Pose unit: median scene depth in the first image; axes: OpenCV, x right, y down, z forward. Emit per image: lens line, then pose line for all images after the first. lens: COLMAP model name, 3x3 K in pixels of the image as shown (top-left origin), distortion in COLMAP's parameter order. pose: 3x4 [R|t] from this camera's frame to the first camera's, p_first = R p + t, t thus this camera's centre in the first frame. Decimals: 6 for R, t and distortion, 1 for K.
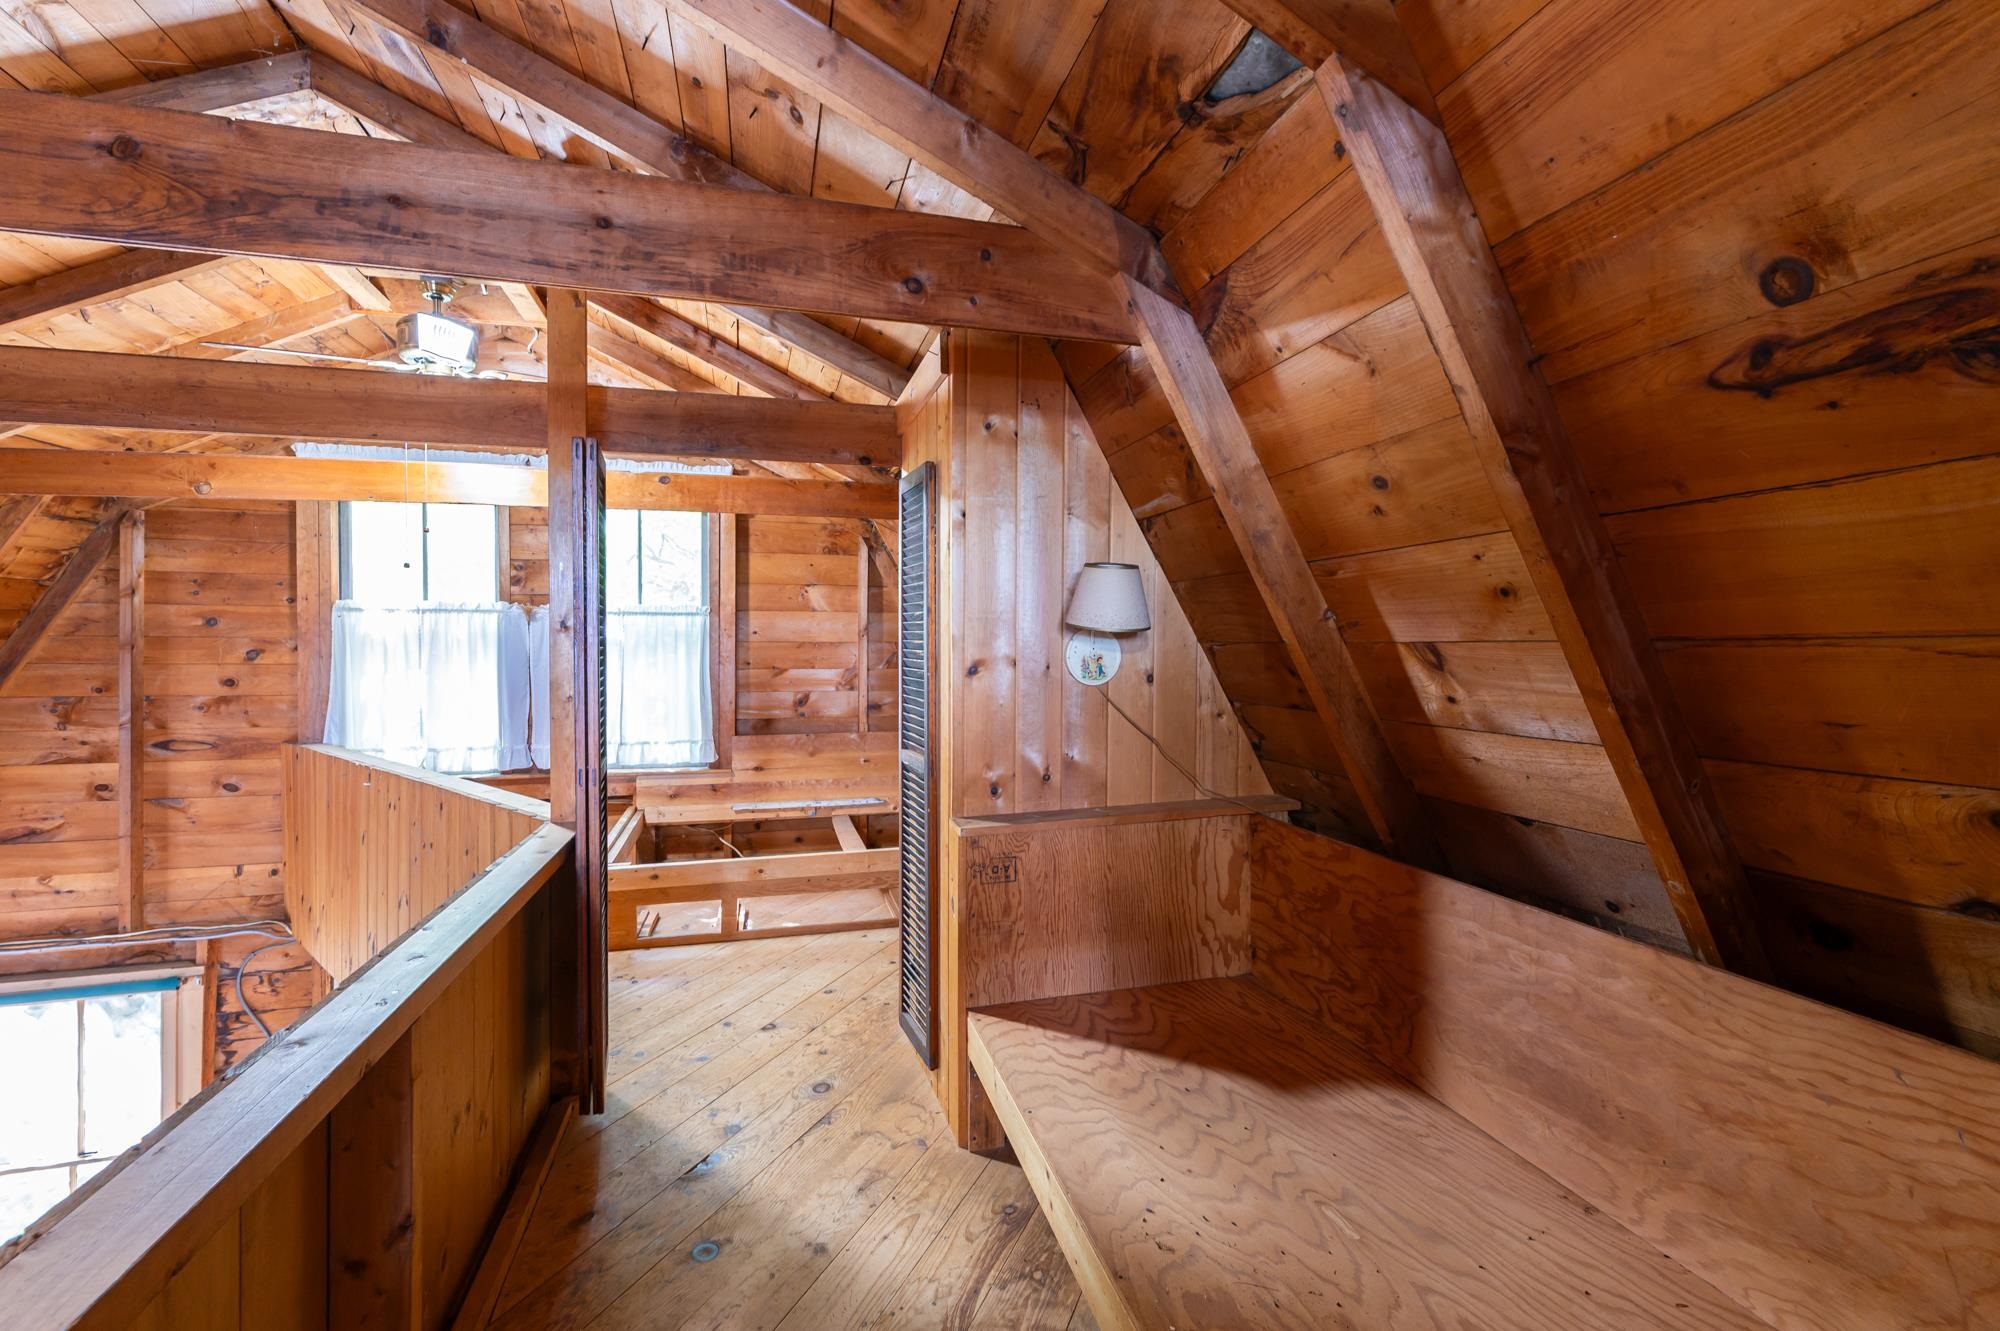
lens RADIAL K [[815.8, 0, 986.4], [0, 815.8, 664.5], [0, 0, 1]] dist [-0.009099, 0.001778]
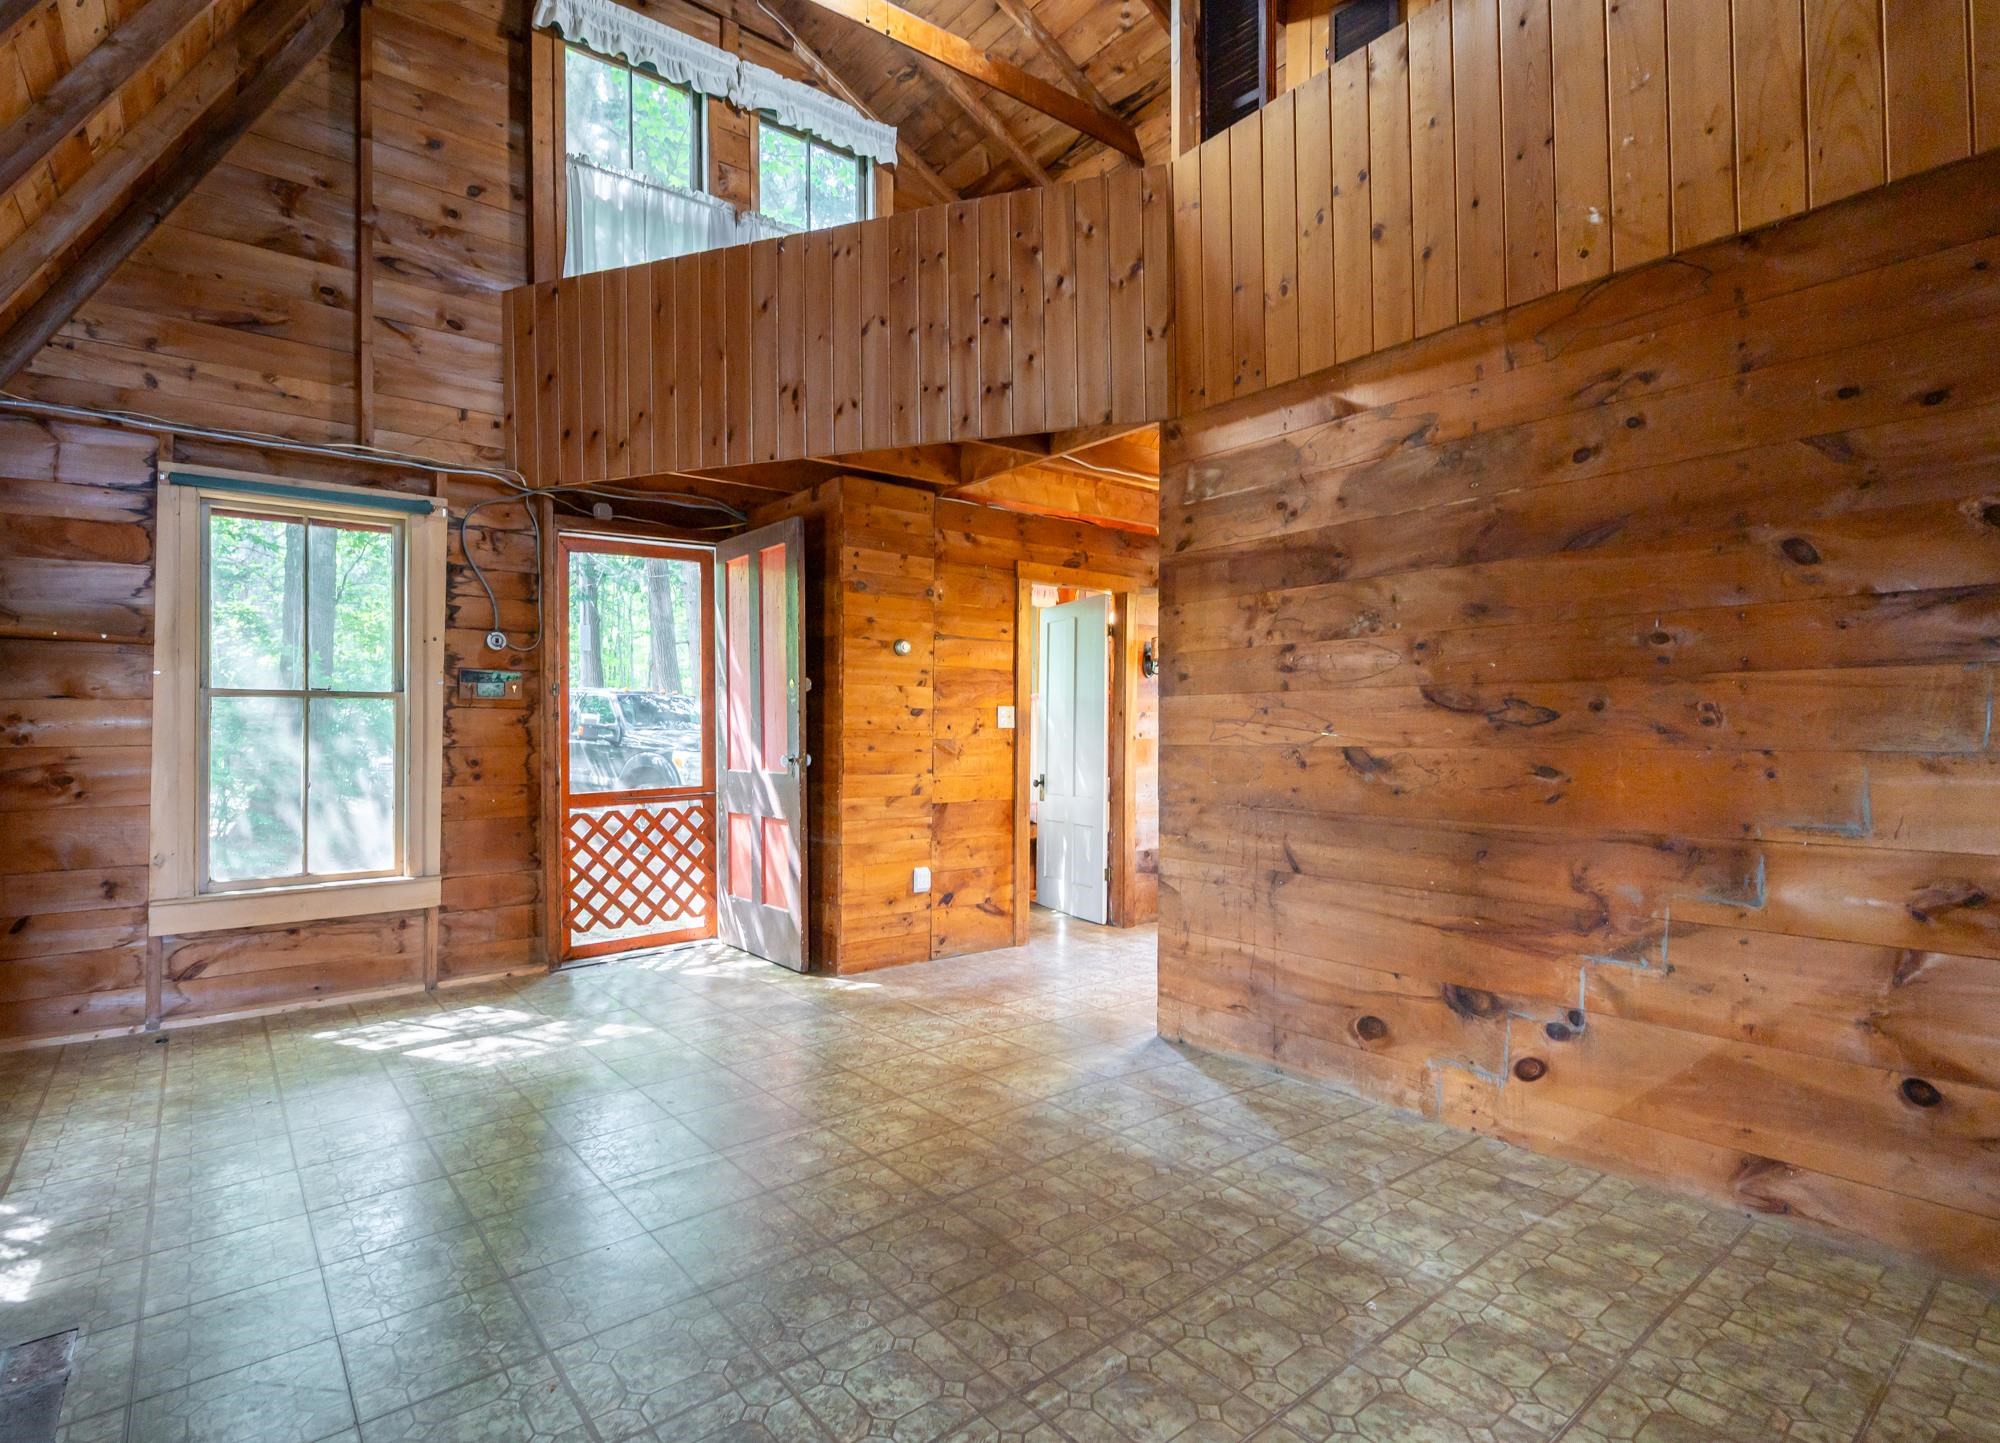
lens RADIAL K [[977.2, 0, 945.9], [0, 977.2, 717.9], [0, 0, 1]] dist [-0.002880, -0.001084]
pose [[0.930191, -0.009827, 0.366945, -0.843197], [0.016330, 0.999760, -0.014623, 0.647623], [-0.366713, 0.019594, 0.930128, -0.254258]]
